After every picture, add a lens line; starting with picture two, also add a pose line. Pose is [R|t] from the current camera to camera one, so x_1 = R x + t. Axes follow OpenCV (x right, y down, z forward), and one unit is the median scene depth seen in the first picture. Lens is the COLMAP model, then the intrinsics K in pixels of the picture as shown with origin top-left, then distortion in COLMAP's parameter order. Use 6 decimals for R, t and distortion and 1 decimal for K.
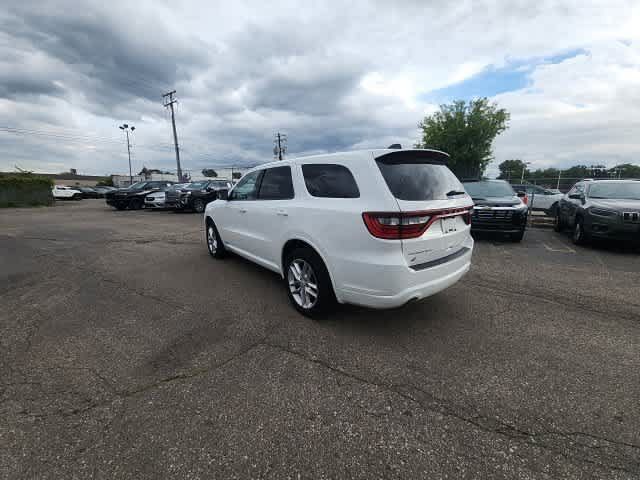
lens RADIAL K [[259.6, 0, 321.2], [0, 259.6, 239.9], [0, 0, 1]] dist [0.020472, -0.013317]
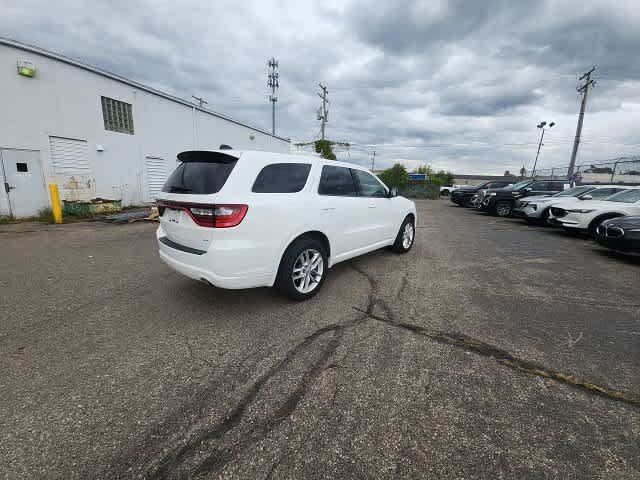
lens RADIAL K [[259.6, 0, 321.1], [0, 259.6, 240.6], [0, 0, 1]] dist [0.020472, -0.013317]
pose [[0.178675, 0.222121, -0.958508, 0.305070], [-0.222719, 0.958028, 0.180493, -0.053612], [0.958369, 0.181228, 0.220646, 0.244542]]
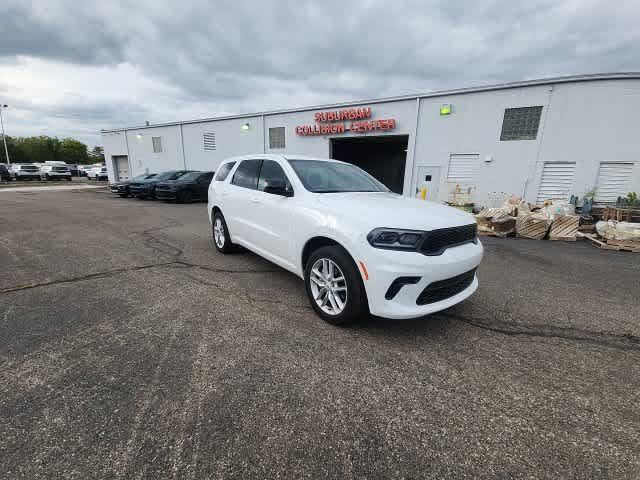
lens RADIAL K [[259.6, 0, 321.6], [0, 259.6, 241.4], [0, 0, 1]] dist [0.020472, -0.013317]
pose [[-0.999564, -0.029036, -0.005299, -0.045421], [-0.028588, 0.907795, 0.418438, -0.123303], [-0.007339, 0.418407, -0.908230, 0.608475]]
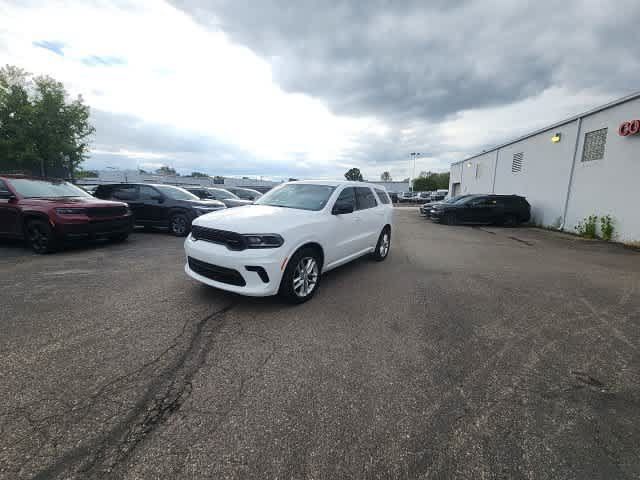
lens RADIAL K [[259.6, 0, 320.6], [0, 259.6, 243.6], [0, 0, 1]] dist [0.020472, -0.013317]
pose [[-0.294359, -0.190413, 0.936534, -0.392090], [0.159554, 0.956406, 0.244603, -0.091608], [-0.942282, 0.221429, -0.251145, 0.415515]]
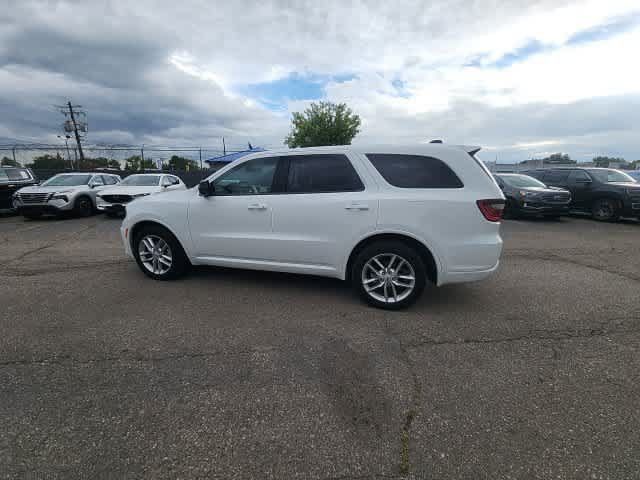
lens RADIAL K [[259.6, 0, 321.1], [0, 259.6, 238.3], [0, 0, 1]] dist [0.020472, -0.013317]
pose [[0.815117, -0.126304, 0.565359, -0.165647], [0.112446, 0.991877, 0.059469, -0.013473], [-0.568278, 0.015098, 0.822698, 0.070459]]
